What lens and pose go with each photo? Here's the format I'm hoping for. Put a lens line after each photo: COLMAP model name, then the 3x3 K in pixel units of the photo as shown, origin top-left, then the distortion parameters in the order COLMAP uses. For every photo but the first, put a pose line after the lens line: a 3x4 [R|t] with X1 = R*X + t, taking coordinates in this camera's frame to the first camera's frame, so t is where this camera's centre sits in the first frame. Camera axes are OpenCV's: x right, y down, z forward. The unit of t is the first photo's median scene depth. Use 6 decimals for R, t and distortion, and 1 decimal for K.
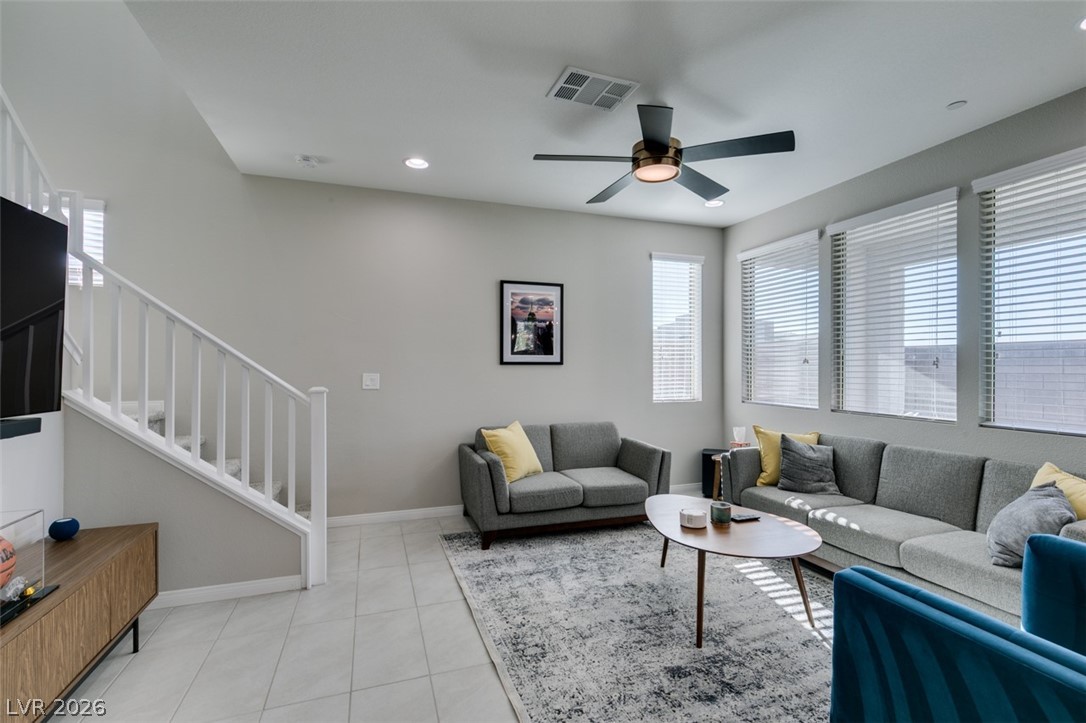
lens RADIAL K [[488.8, 0, 544.5], [0, 488.8, 365.5], [0, 0, 1]] dist [0.001416, 0.000042]
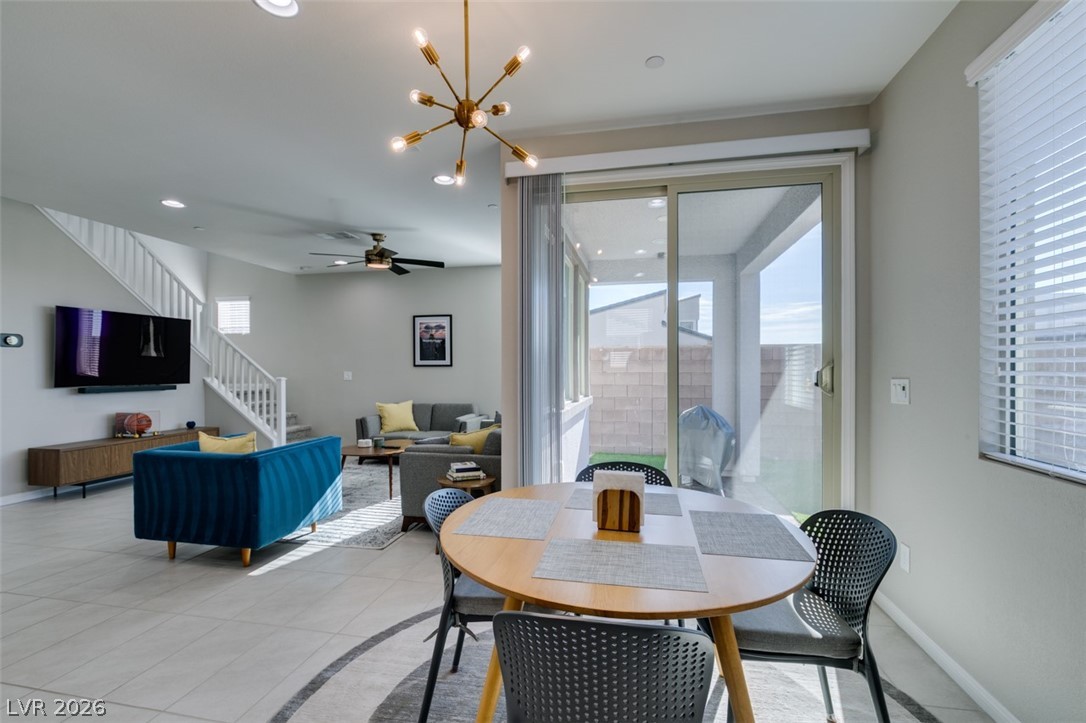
lens RADIAL K [[488.8, 0, 541.9], [0, 488.8, 366.1], [0, 0, 1]] dist [0.001416, 0.000042]
pose [[0.850552, -0.004276, -0.525873, 1.124593], [0.003533, 0.999991, -0.002416, 0.001906], [0.525878, 0.000197, 0.850560, -0.175230]]
